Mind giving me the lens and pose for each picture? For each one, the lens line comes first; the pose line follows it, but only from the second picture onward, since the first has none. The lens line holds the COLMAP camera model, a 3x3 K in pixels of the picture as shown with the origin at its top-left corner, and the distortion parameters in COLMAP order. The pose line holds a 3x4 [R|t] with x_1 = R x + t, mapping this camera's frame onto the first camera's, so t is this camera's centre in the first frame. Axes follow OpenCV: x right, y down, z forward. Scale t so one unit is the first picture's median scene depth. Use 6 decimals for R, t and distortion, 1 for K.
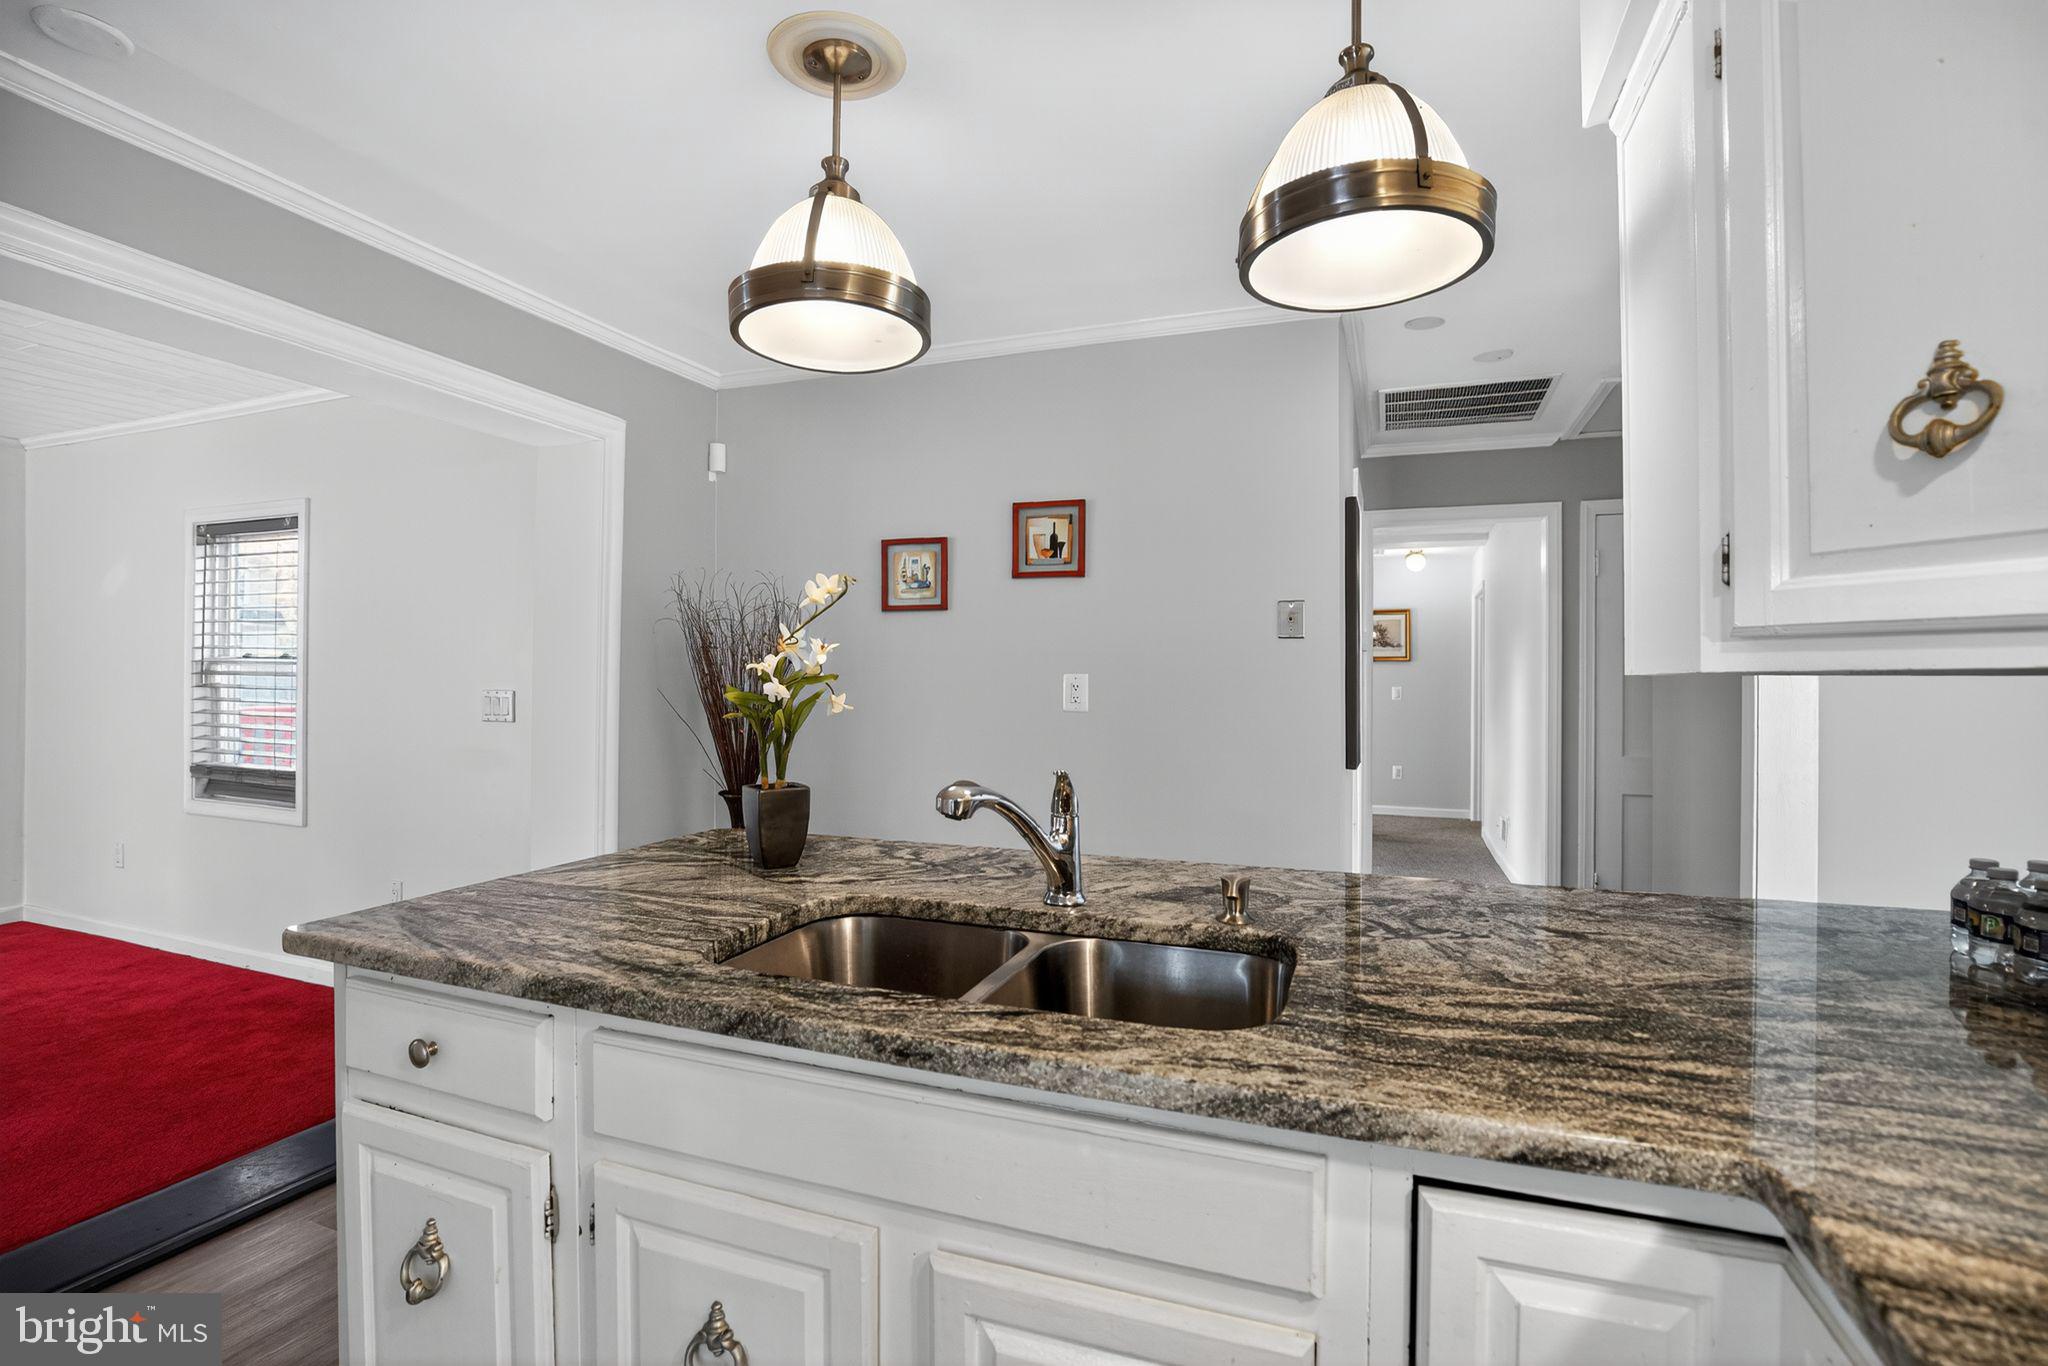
lens RADIAL K [[944.6, 0, 1030.3], [0, 944.6, 679.0], [0, 0, 1]] dist [-0.029717, 0.002176]
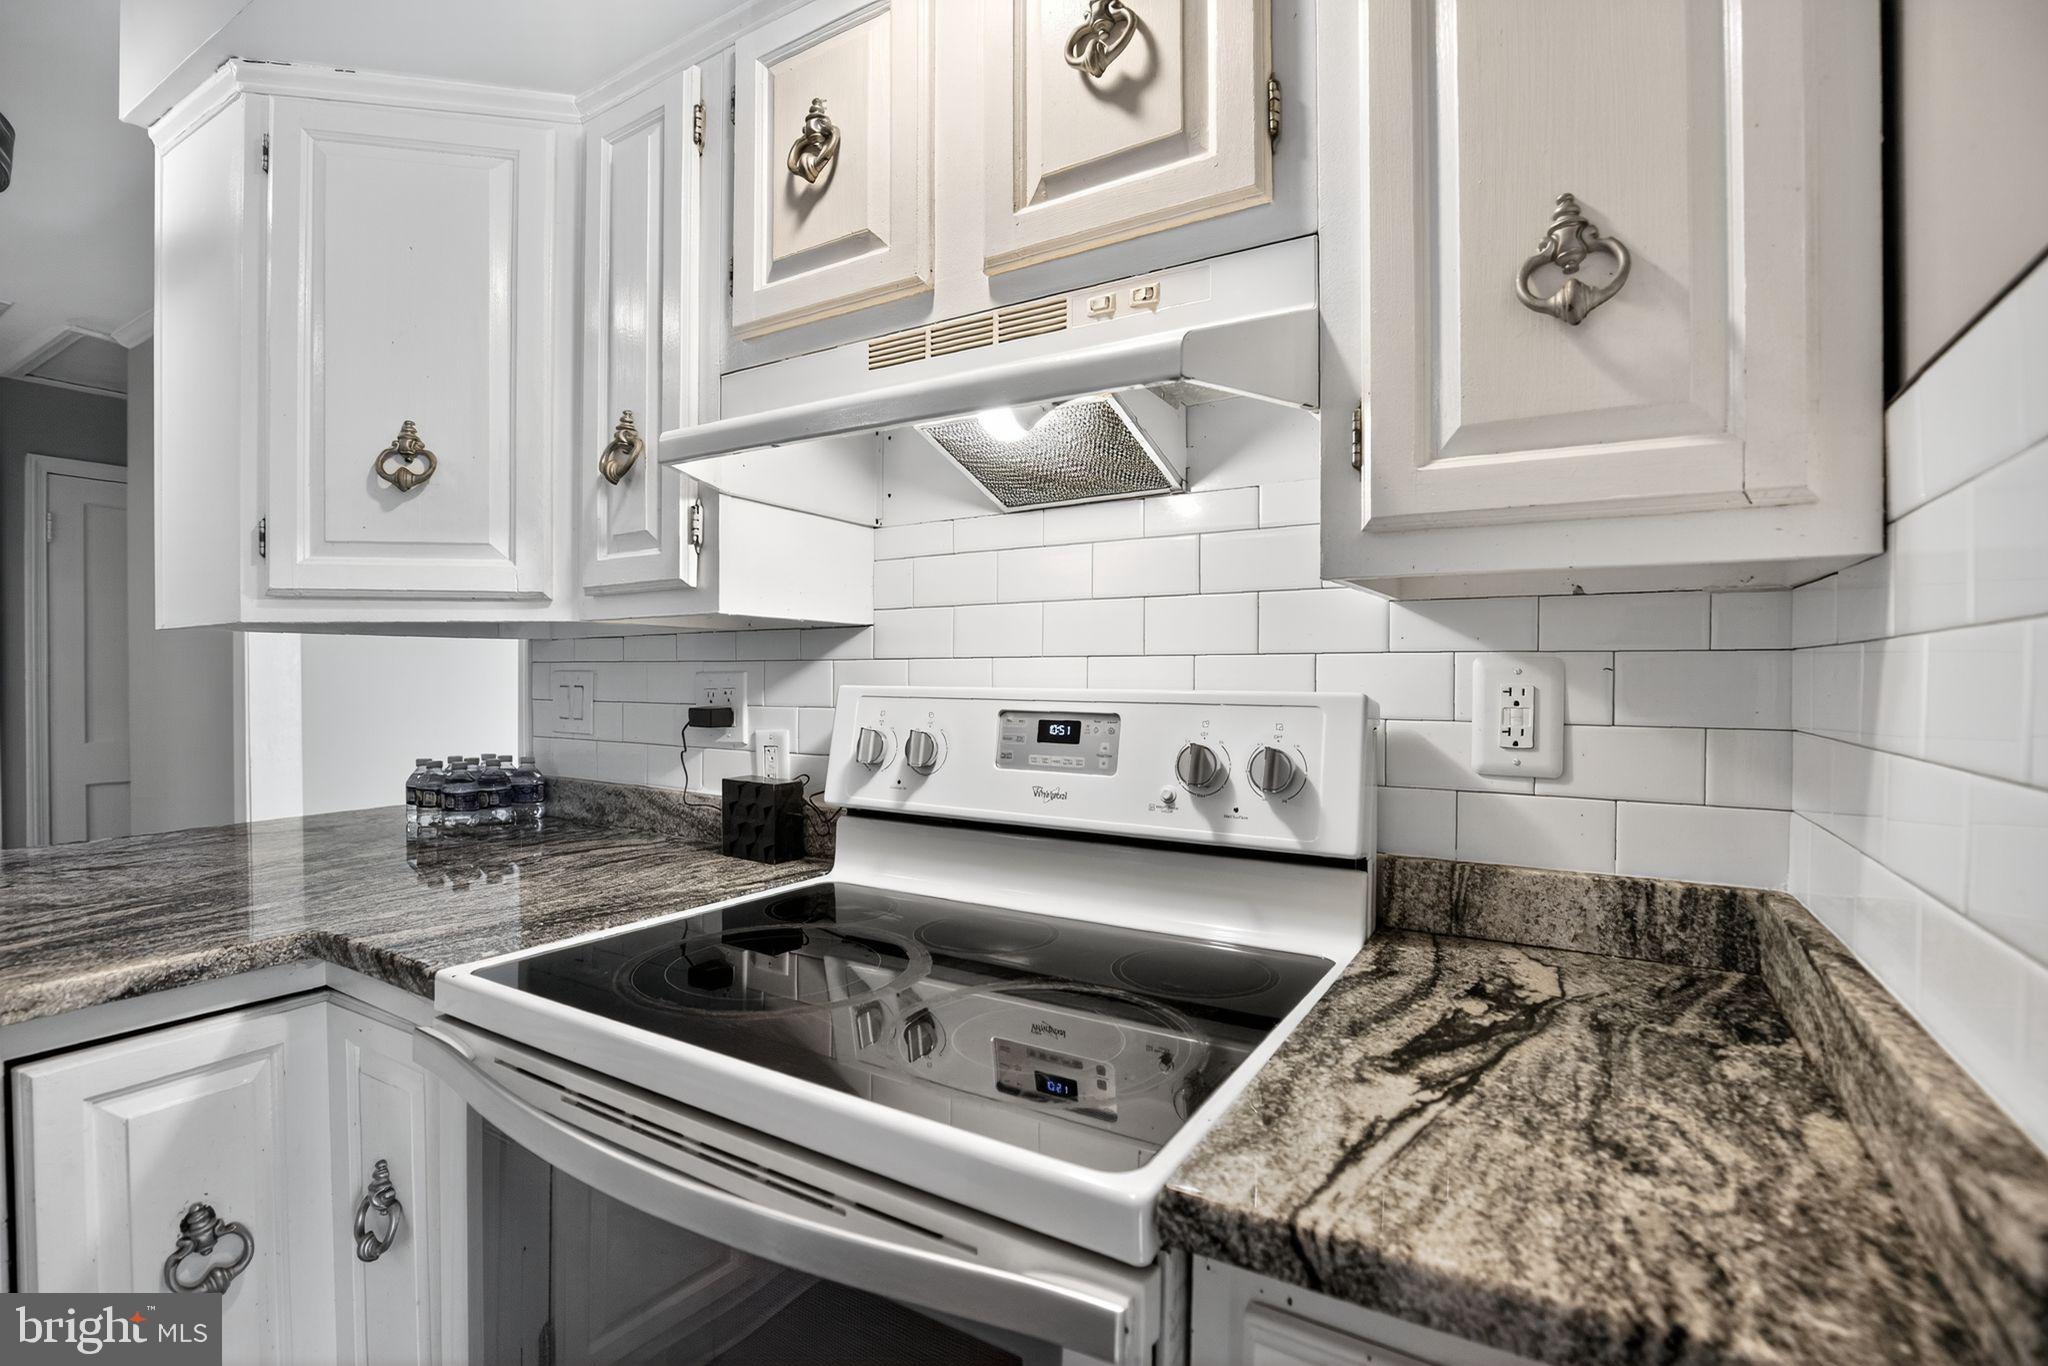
lens RADIAL K [[944.6, 0, 1030.8], [0, 944.6, 684.6], [0, 0, 1]] dist [-0.029717, 0.002176]
pose [[0.177529, -0.006899, 0.984091, -0.422458], [0.001950, 0.999976, 0.006659, 0.088623], [-0.984114, 0.000737, 0.177538, -0.372383]]
